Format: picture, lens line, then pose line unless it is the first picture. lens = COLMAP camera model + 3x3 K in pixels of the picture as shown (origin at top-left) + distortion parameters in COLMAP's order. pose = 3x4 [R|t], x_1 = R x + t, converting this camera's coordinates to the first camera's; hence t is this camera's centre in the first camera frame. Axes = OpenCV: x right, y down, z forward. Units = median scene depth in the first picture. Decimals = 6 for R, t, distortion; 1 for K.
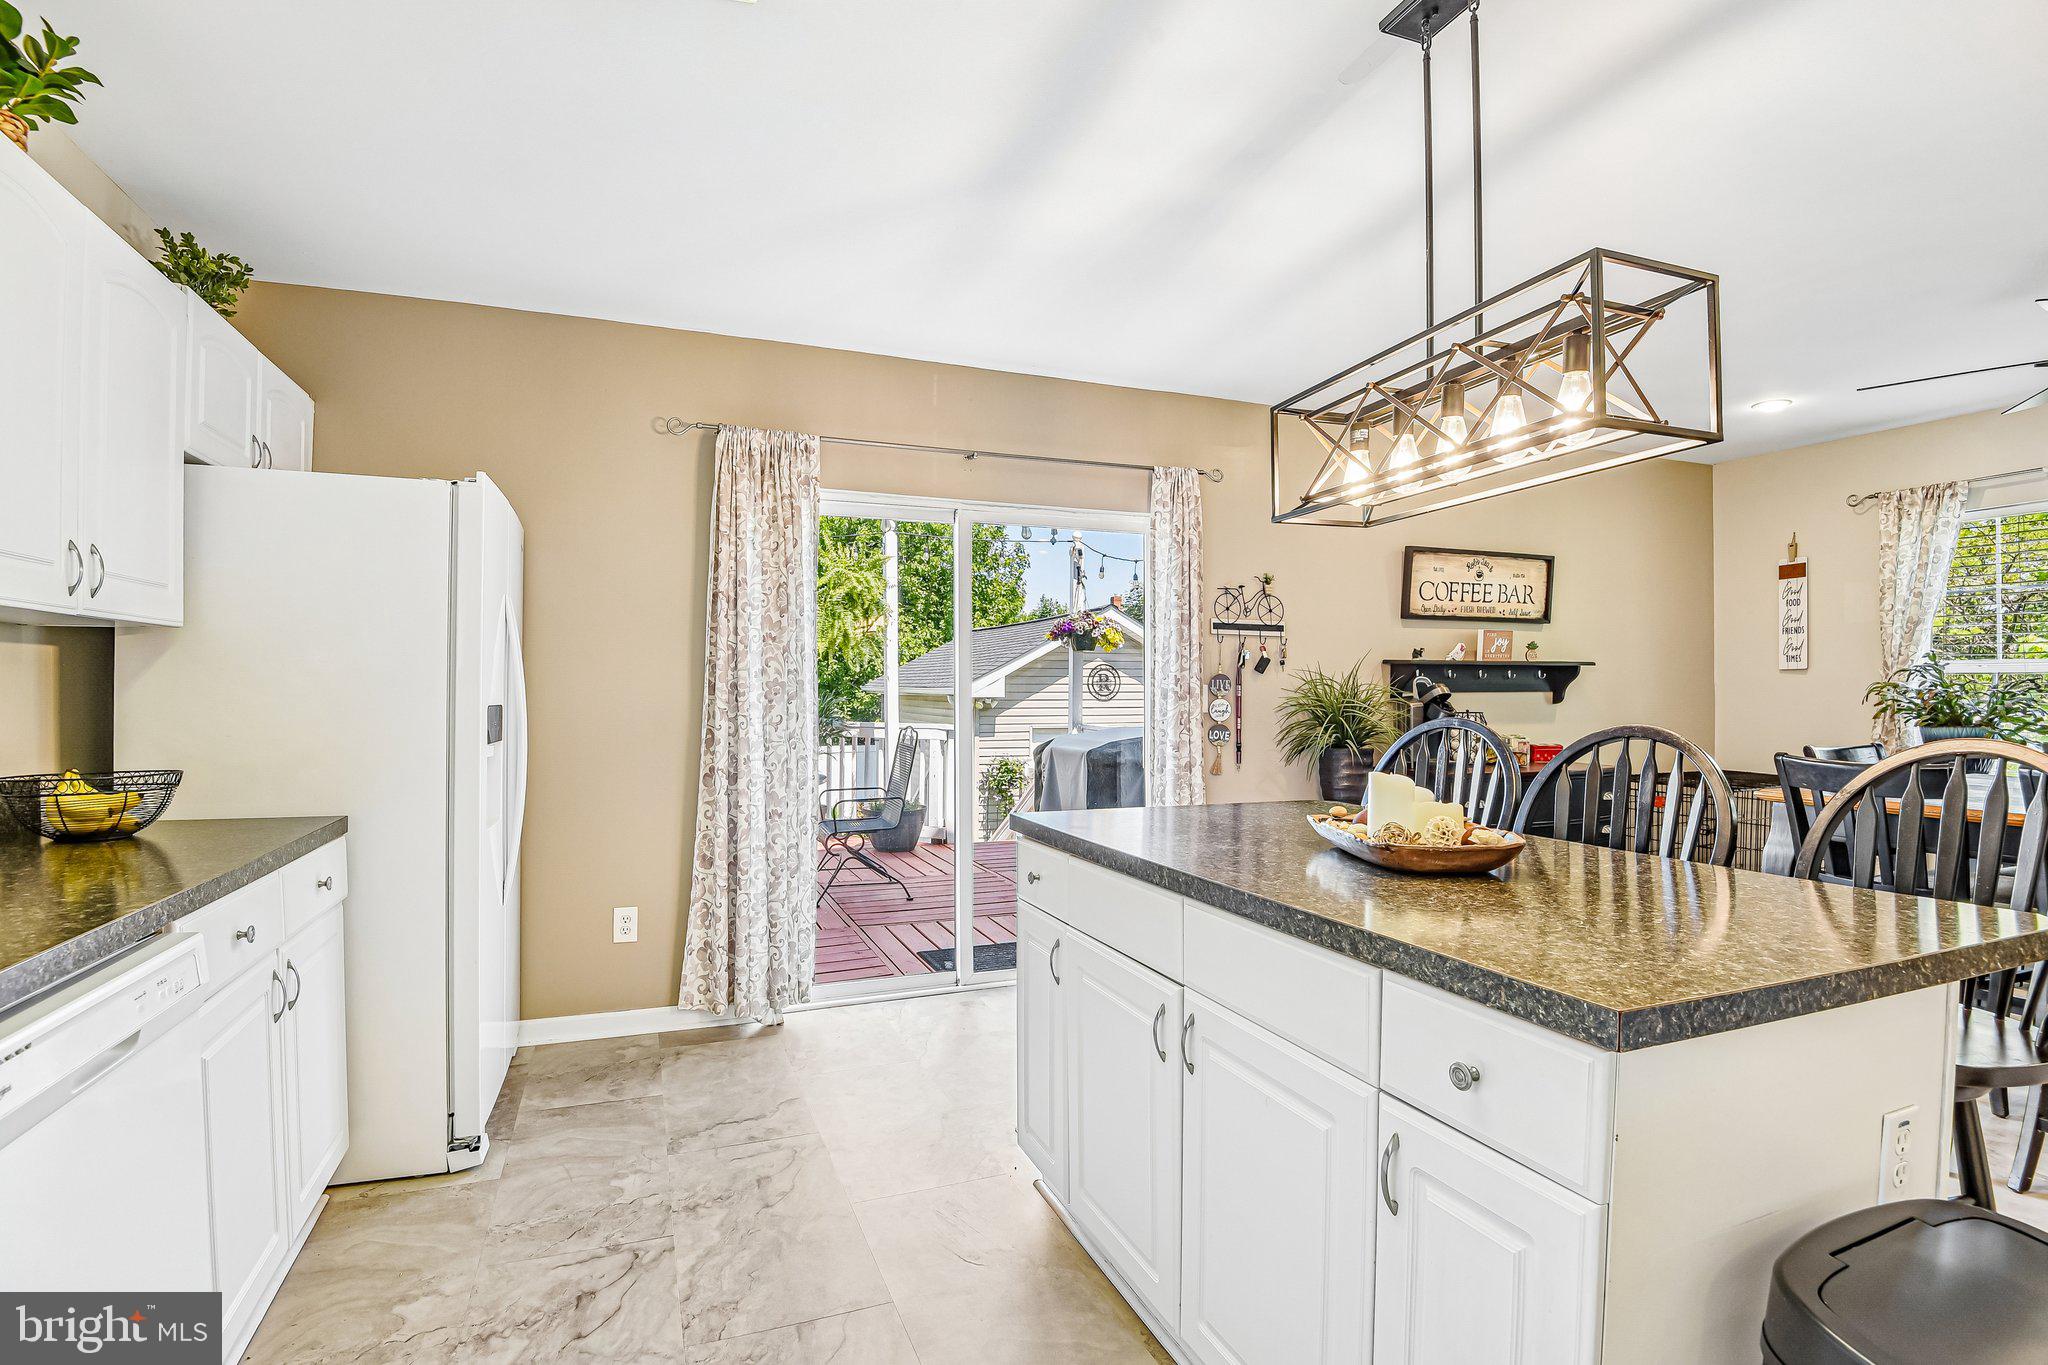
lens RADIAL K [[982.0, 0, 992.9], [0, 982.0, 681.9], [0, 0, 1]] dist [-0.000961, -0.029607]
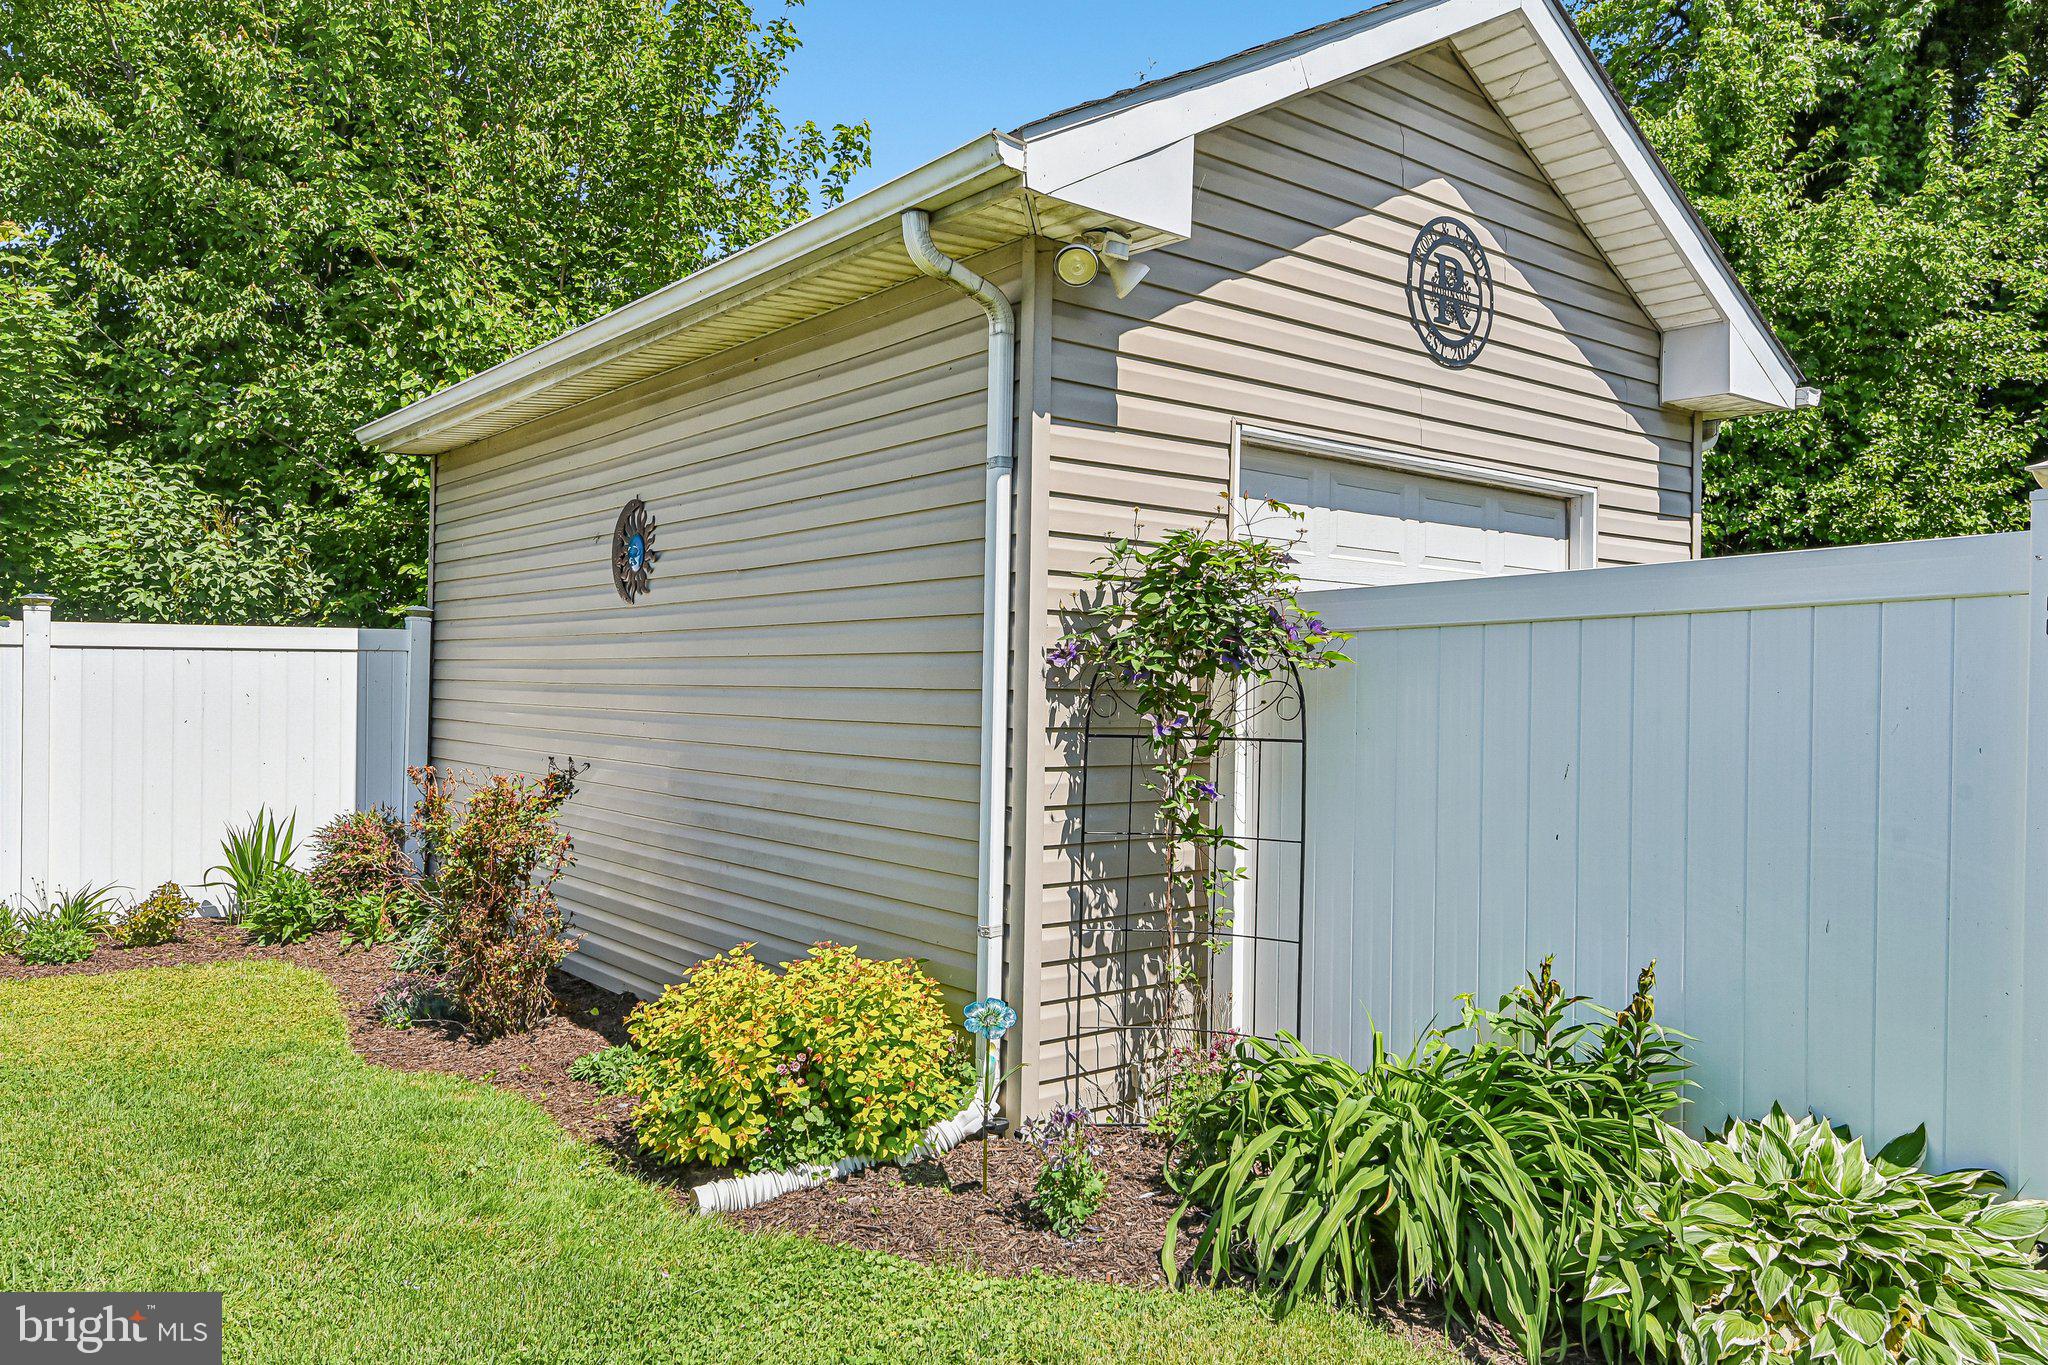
lens RADIAL K [[1463.4, 0, 1028.1], [0, 1463.4, 688.7], [0, 0, 1]] dist [0.004332, -0.000163]
pose [[0.951029, 0.008865, 0.308974, -0.115270], [-0.013312, 0.999836, 0.012288, 0.107729], [-0.308815, -0.015799, 0.950991, 0.725651]]
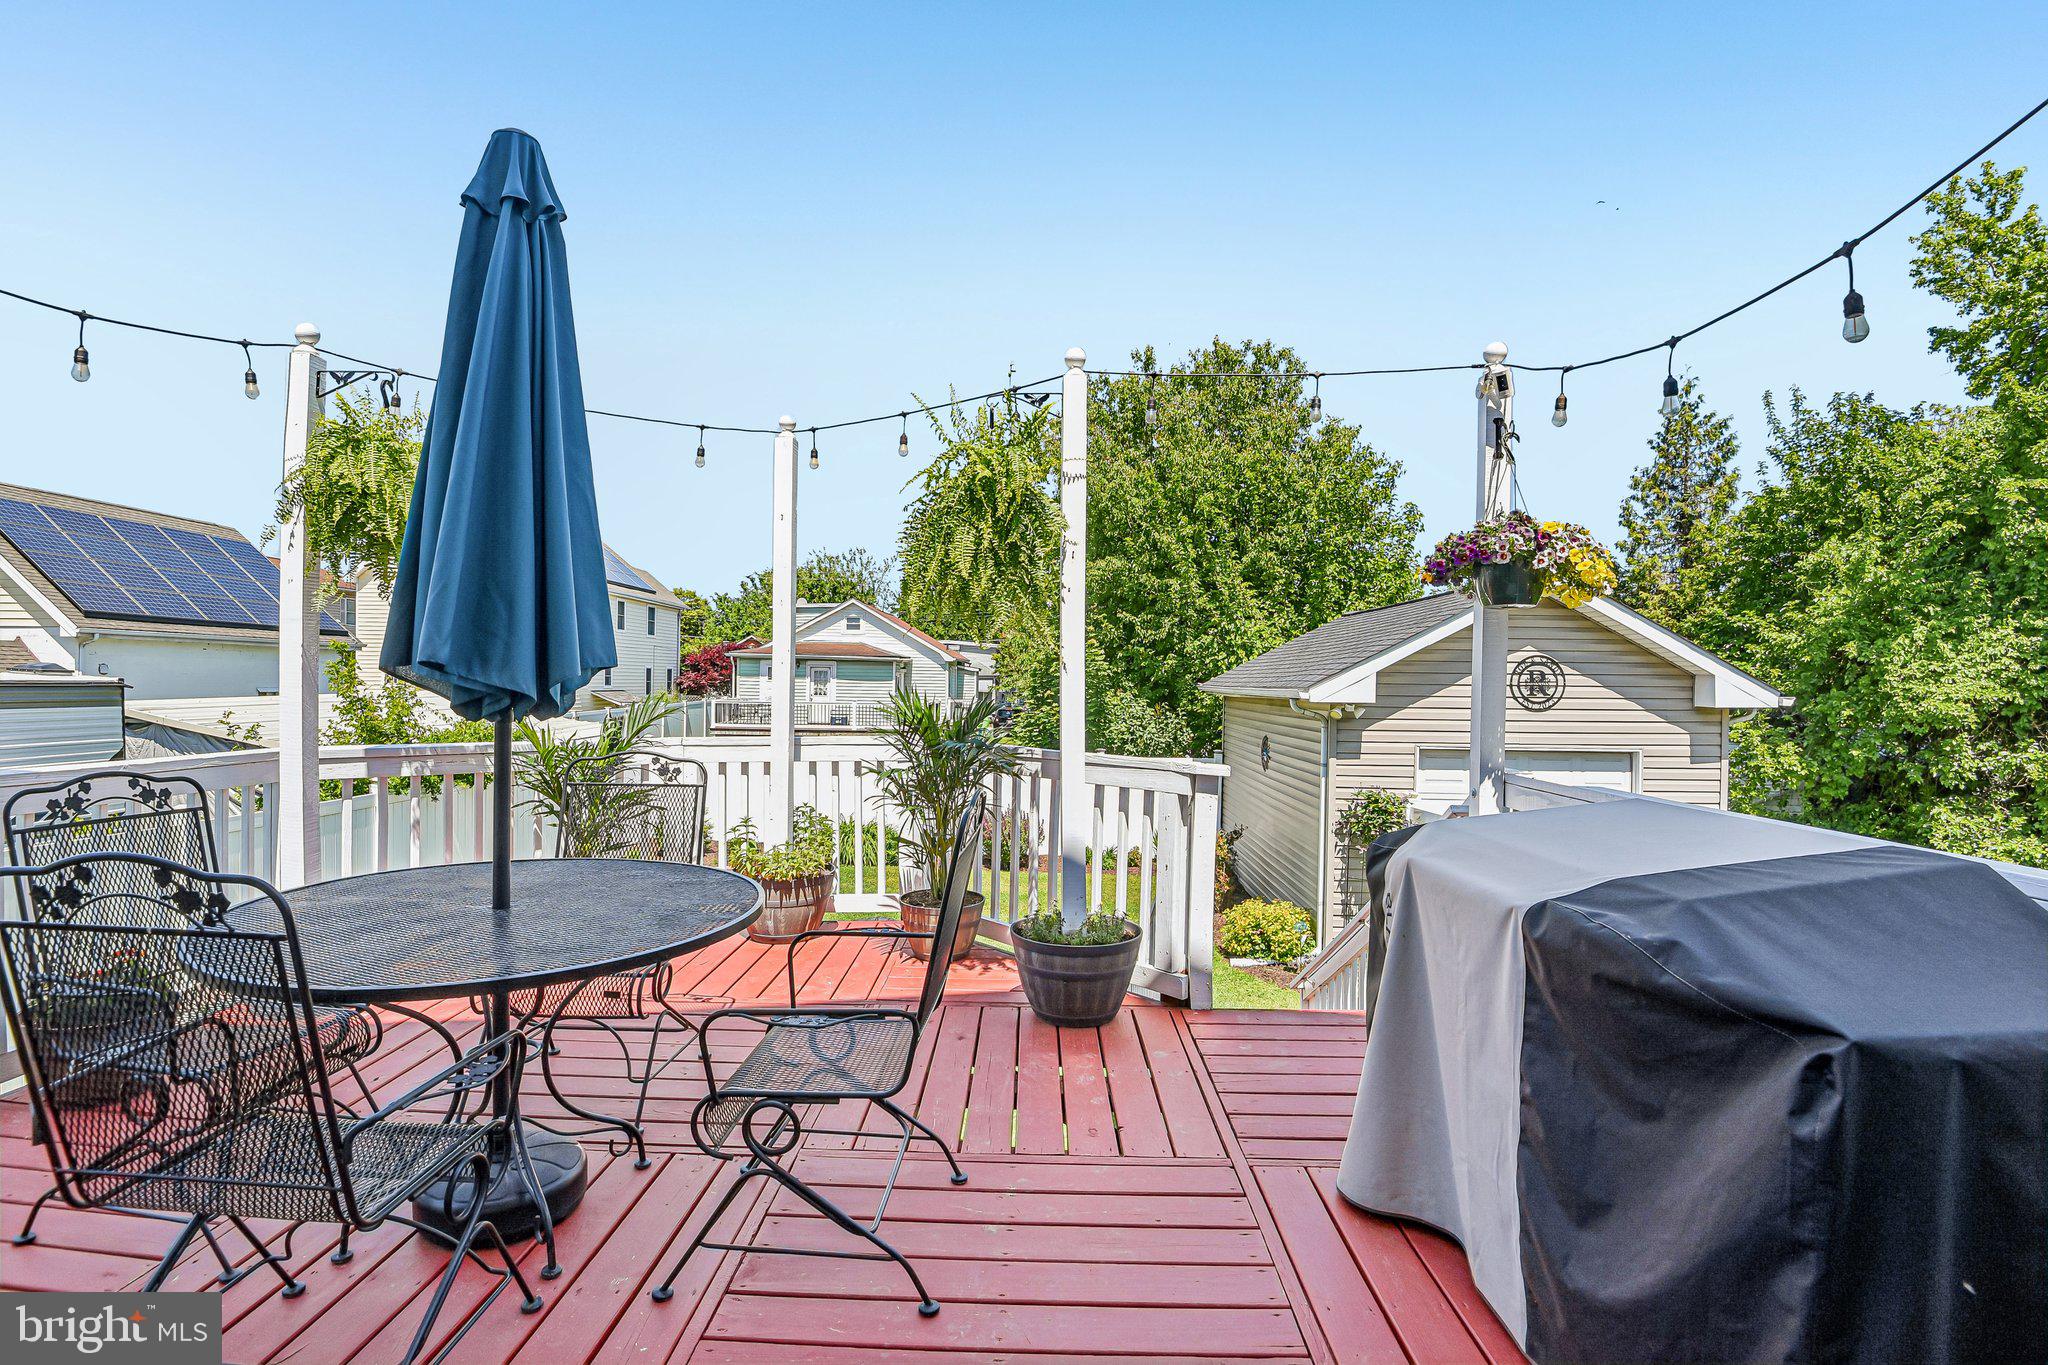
lens RADIAL K [[930.8, 0, 1027.8], [0, 930.8, 682.3], [0, 0, 1]] dist [-0.001471, -0.024148]
pose [[0.929070, 0.008763, -0.369800, 0.026797], [-0.008683, 0.999961, 0.001879, 0.002054], [0.369802, 0.001466, 0.929110, 0.311530]]
